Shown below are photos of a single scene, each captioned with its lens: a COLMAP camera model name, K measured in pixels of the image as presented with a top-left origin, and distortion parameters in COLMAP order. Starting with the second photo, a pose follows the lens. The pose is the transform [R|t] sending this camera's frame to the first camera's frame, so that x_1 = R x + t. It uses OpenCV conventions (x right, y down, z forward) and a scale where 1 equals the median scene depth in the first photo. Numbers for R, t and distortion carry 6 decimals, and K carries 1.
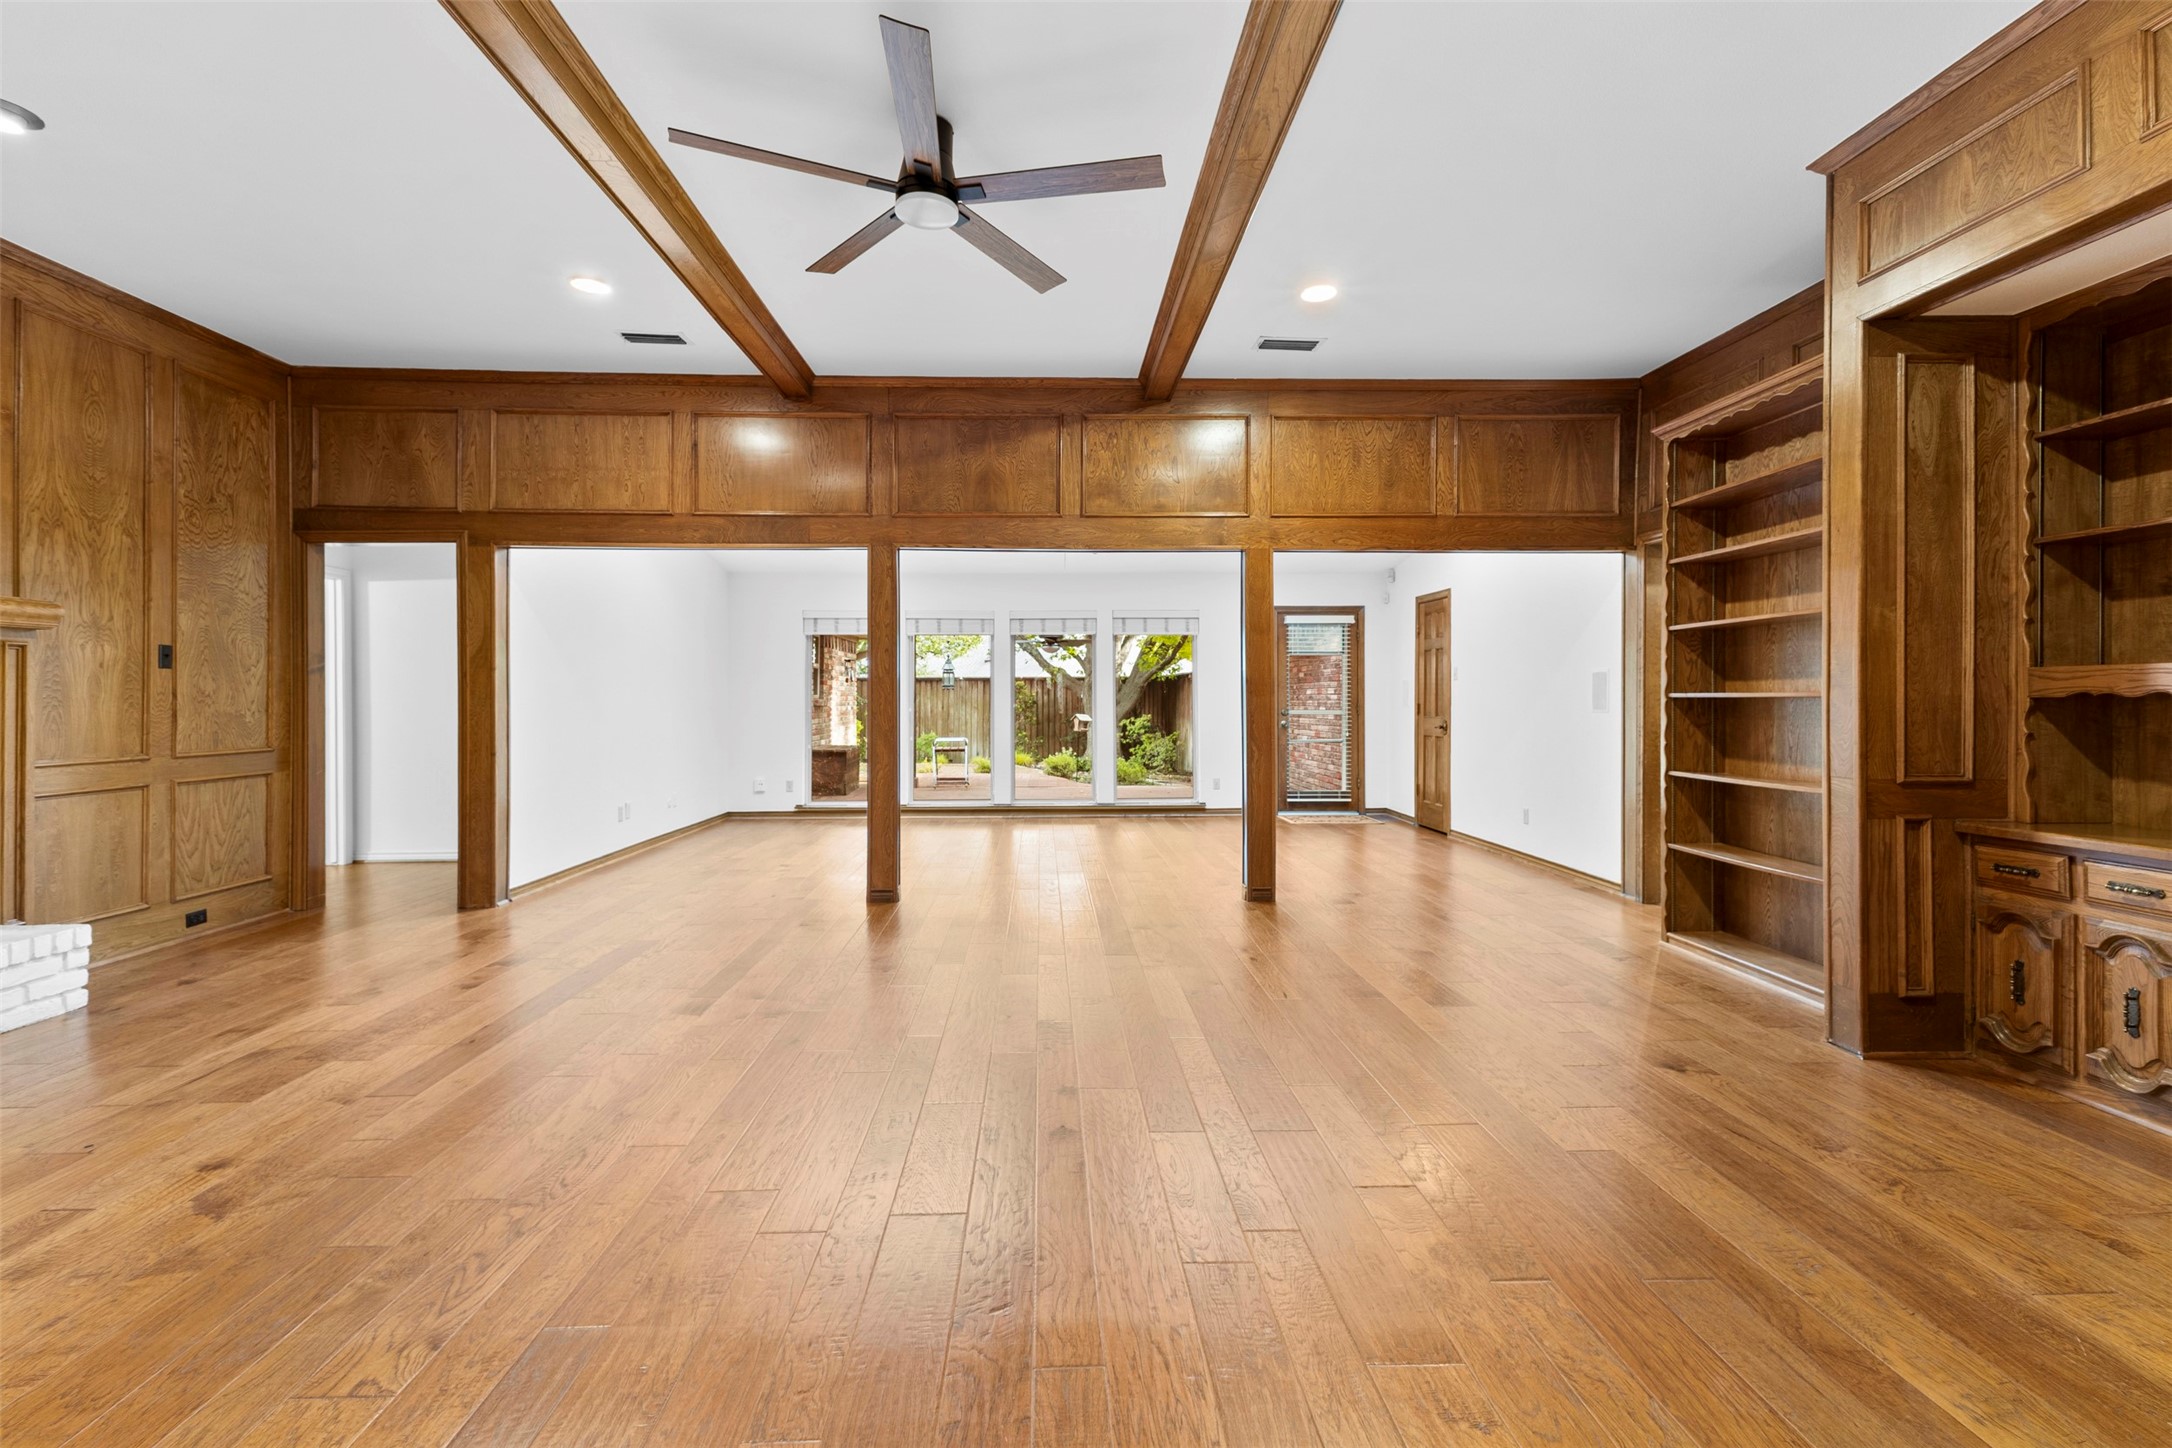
lens RADIAL K [[945.1, 0, 1072.1], [0, 945.1, 692.6], [0, 0, 1]] dist [0.018016, -0.006102]
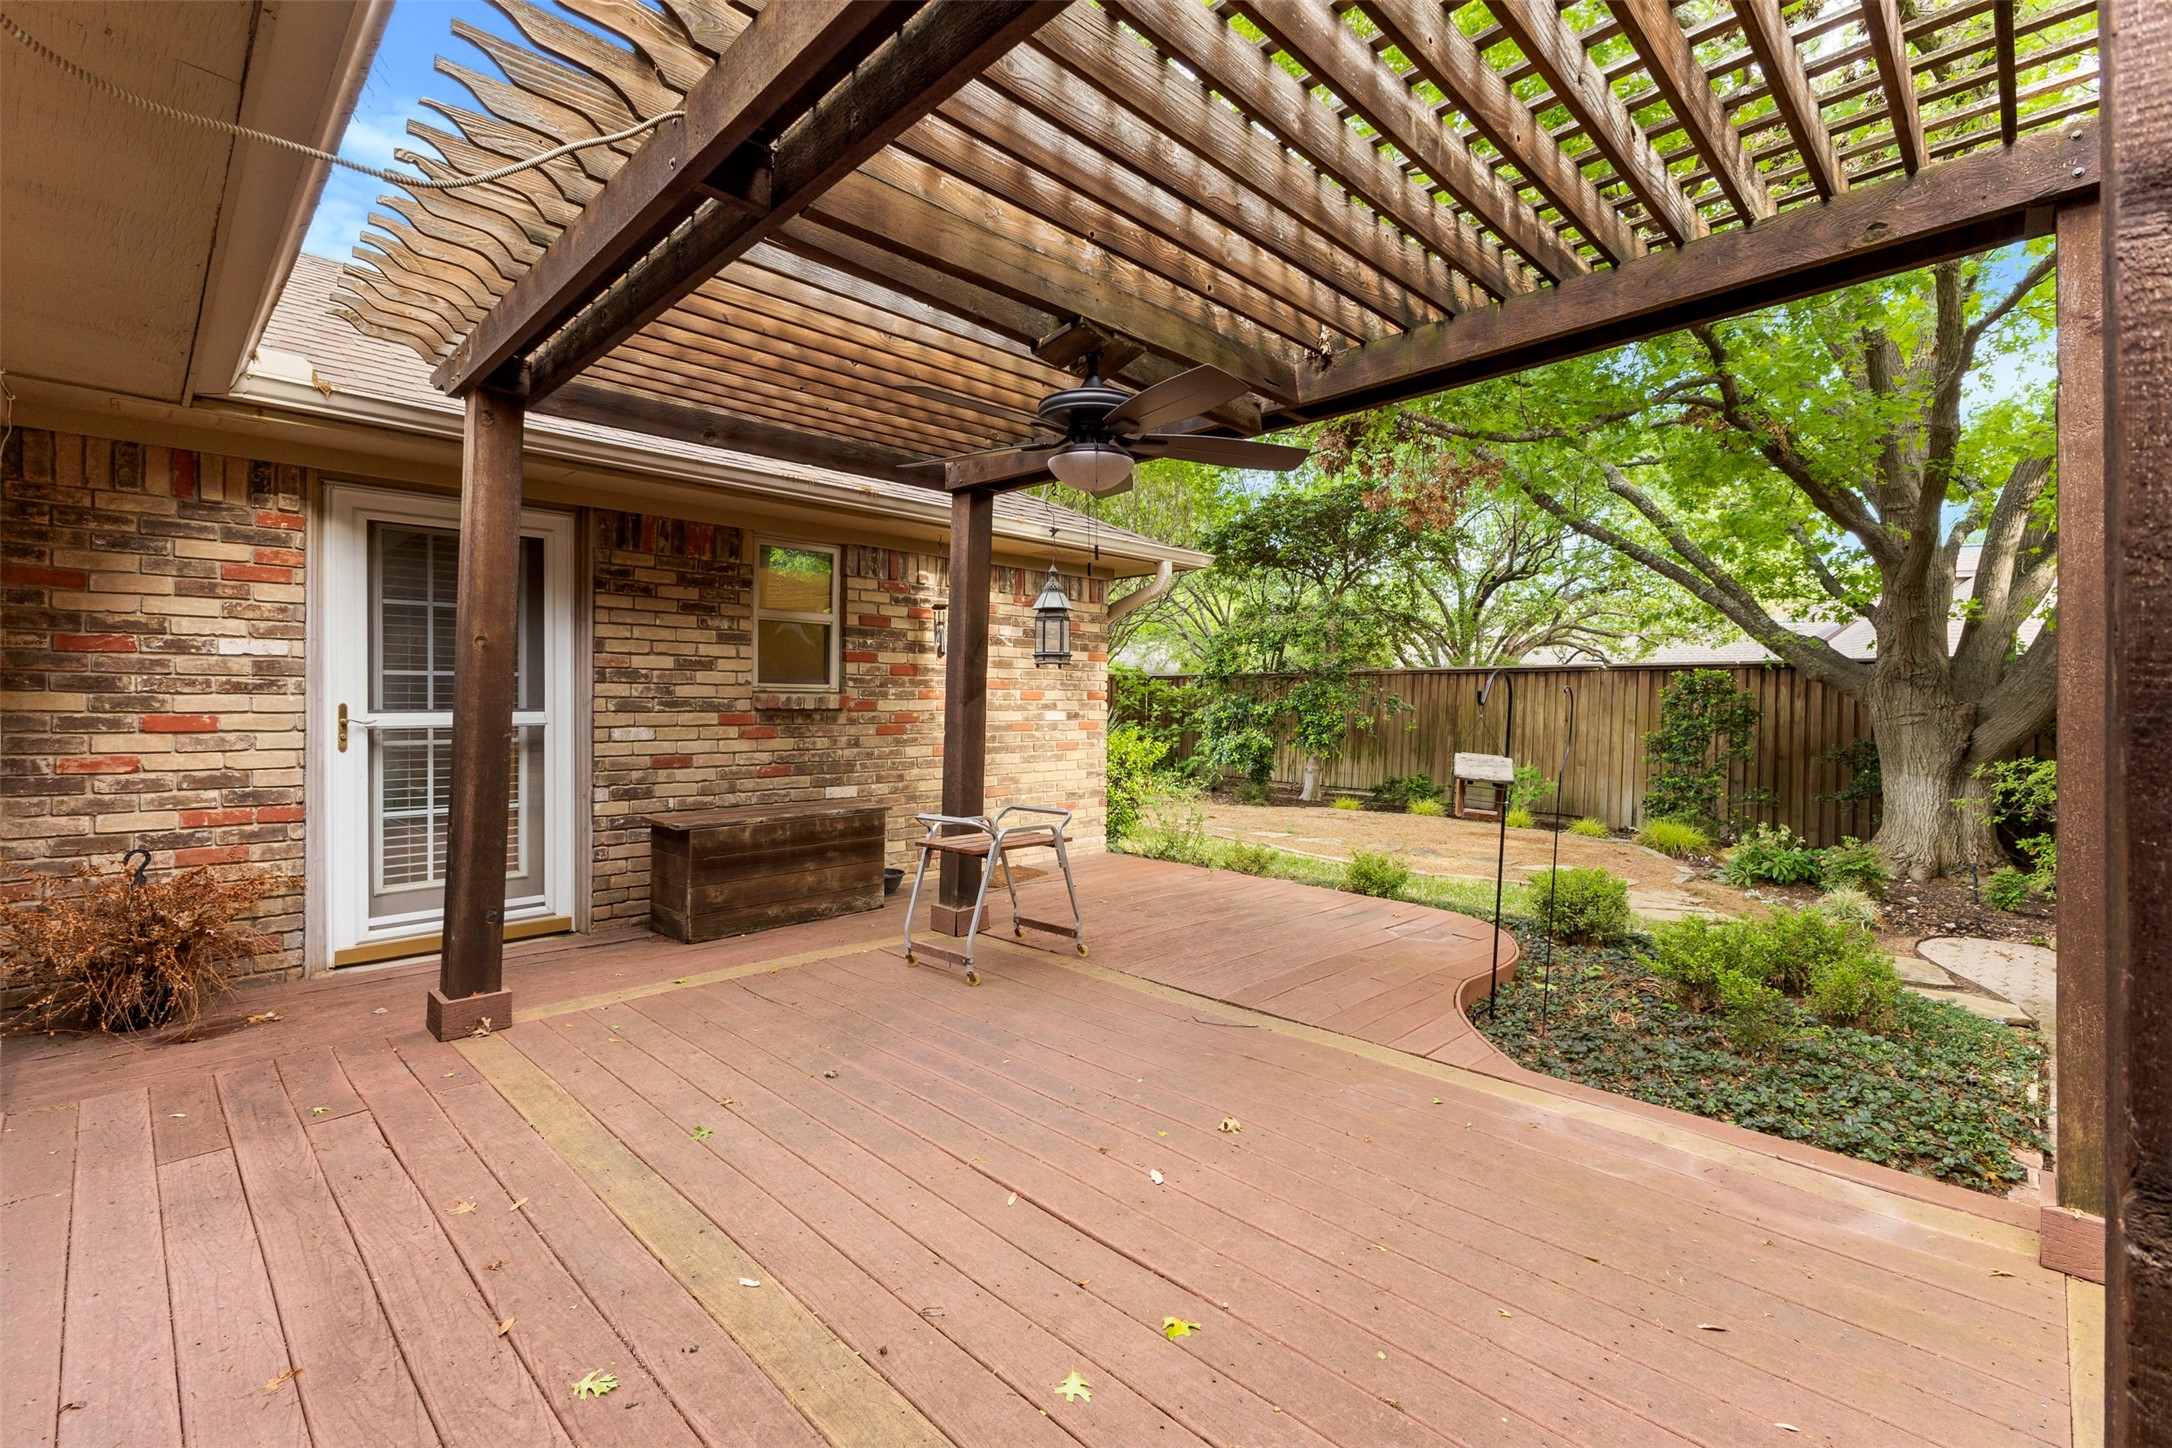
lens RADIAL K [[941.7, 0, 1090.3], [0, 941.7, 709.4], [0, 0, 1]] dist [0.012718, -0.000250]
pose [[0.689212, 0.015736, -0.724389, 0.320882], [-0.007191, 0.999863, 0.014878, 0.015272], [0.724525, -0.005046, 0.689231, 1.858727]]
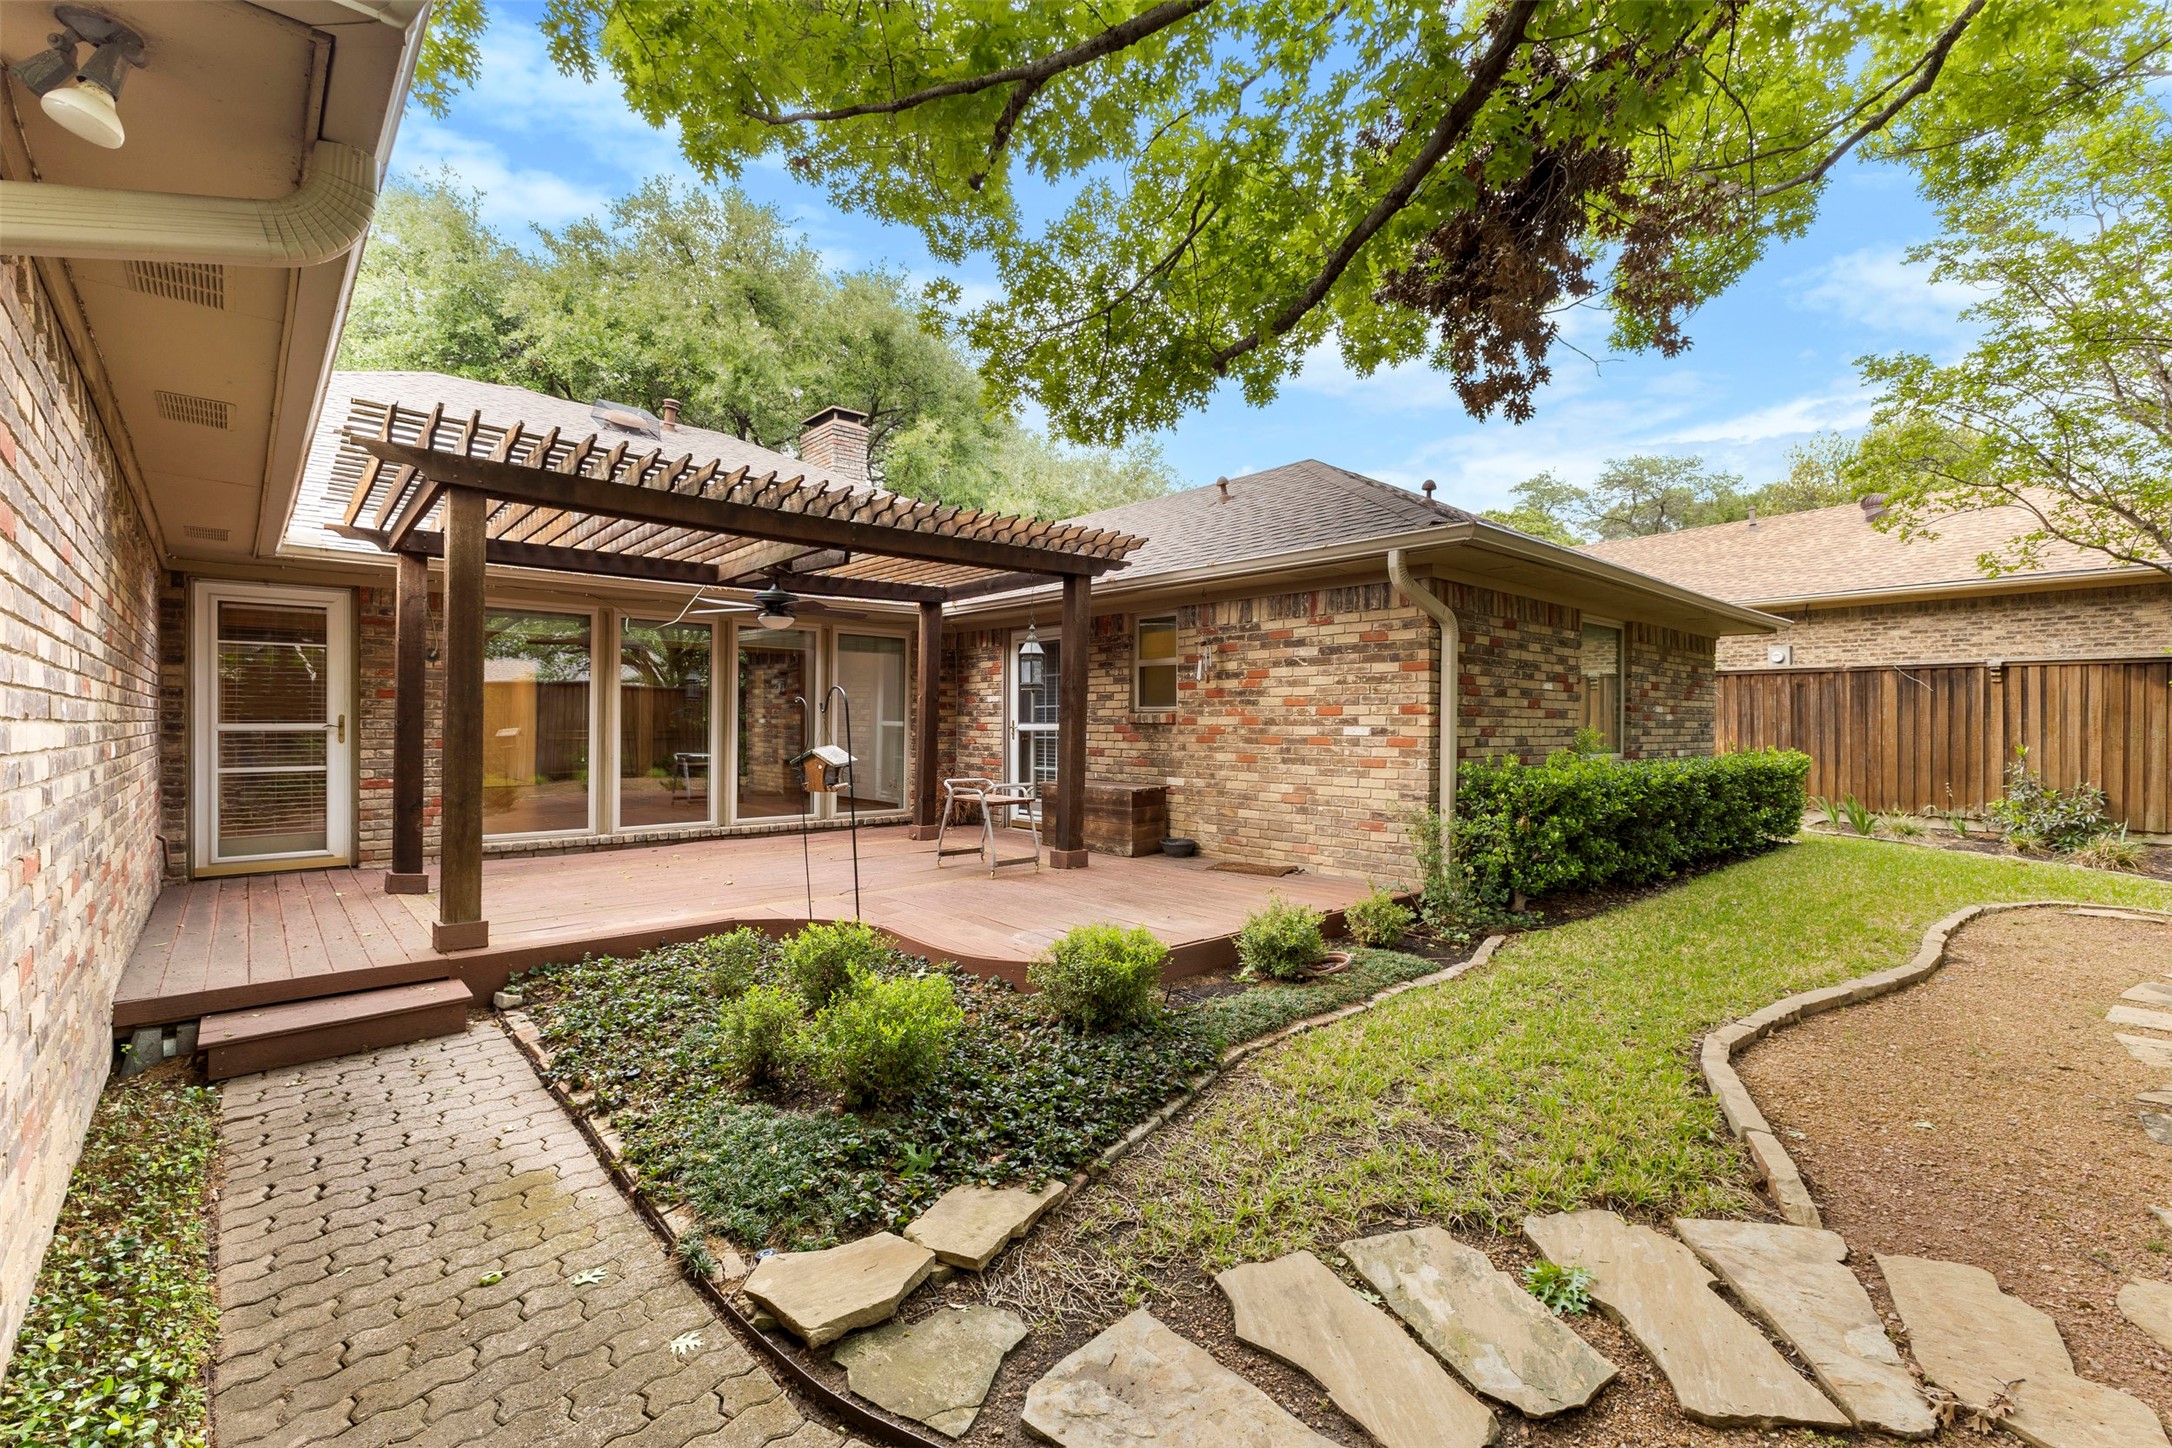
lens RADIAL K [[962.5, 0, 1100.4], [0, 962.5, 717.3], [0, 0, 1]] dist [0.016665, 0.000218]
pose [[-0.760910, -0.004359, -0.648842, 0.452400], [0.000642, 0.999972, -0.007471, 0.034278], [0.648857, -0.006101, -0.760886, 3.459881]]
